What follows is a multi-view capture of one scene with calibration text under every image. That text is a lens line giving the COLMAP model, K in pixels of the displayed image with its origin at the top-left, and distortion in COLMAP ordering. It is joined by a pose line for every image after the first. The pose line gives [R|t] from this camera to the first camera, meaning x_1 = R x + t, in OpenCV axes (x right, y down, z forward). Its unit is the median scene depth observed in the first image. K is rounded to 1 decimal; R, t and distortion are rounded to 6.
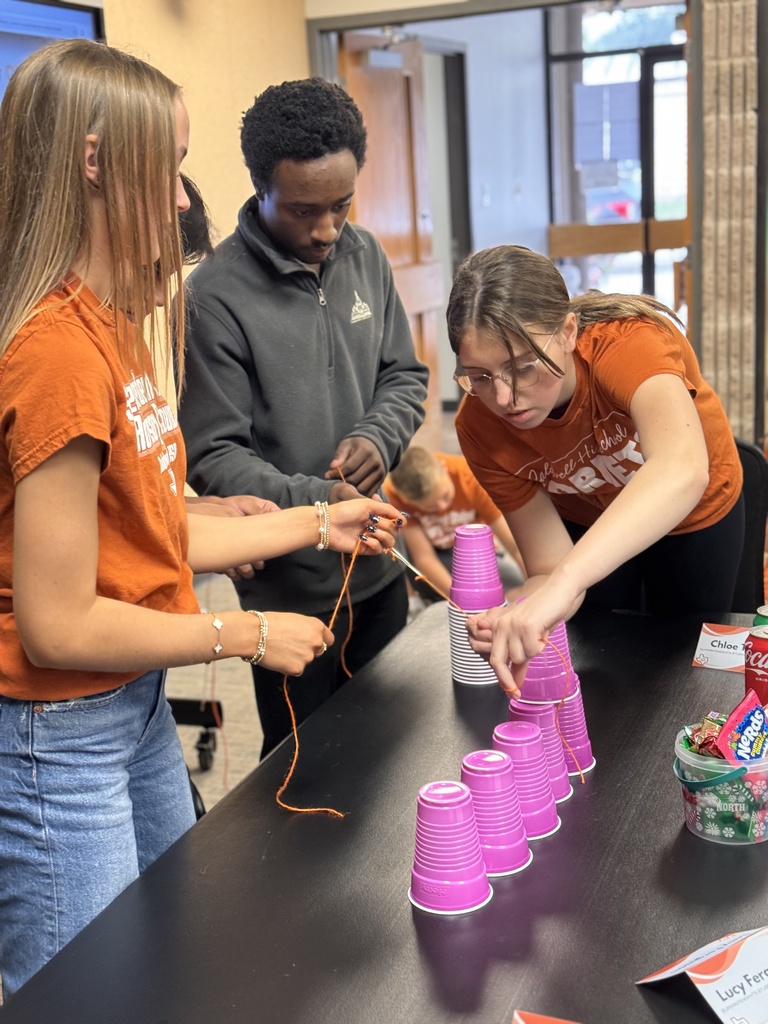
lens RADIAL K [[1410.9, 0, 381.1], [0, 1410.9, 516.9], [0, 0, 1]] dist [0.005913, 0.000000]
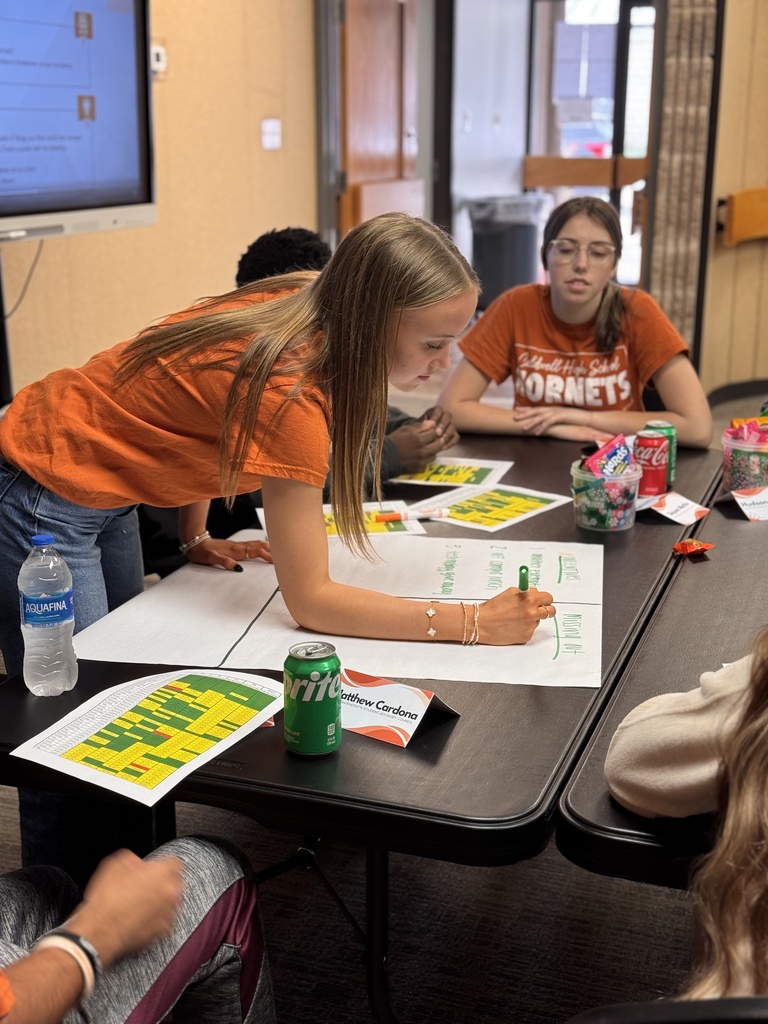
lens RADIAL K [[1410.9, 0, 387.9], [0, 1410.9, 507.8], [0, 0, 1]] dist [0.005913, 0.000000]
pose [[0.997666, 0.059629, 0.033265, -0.006170], [-0.060919, 0.997373, 0.039198, 0.038247], [-0.030840, -0.041133, 0.998678, -0.116709]]
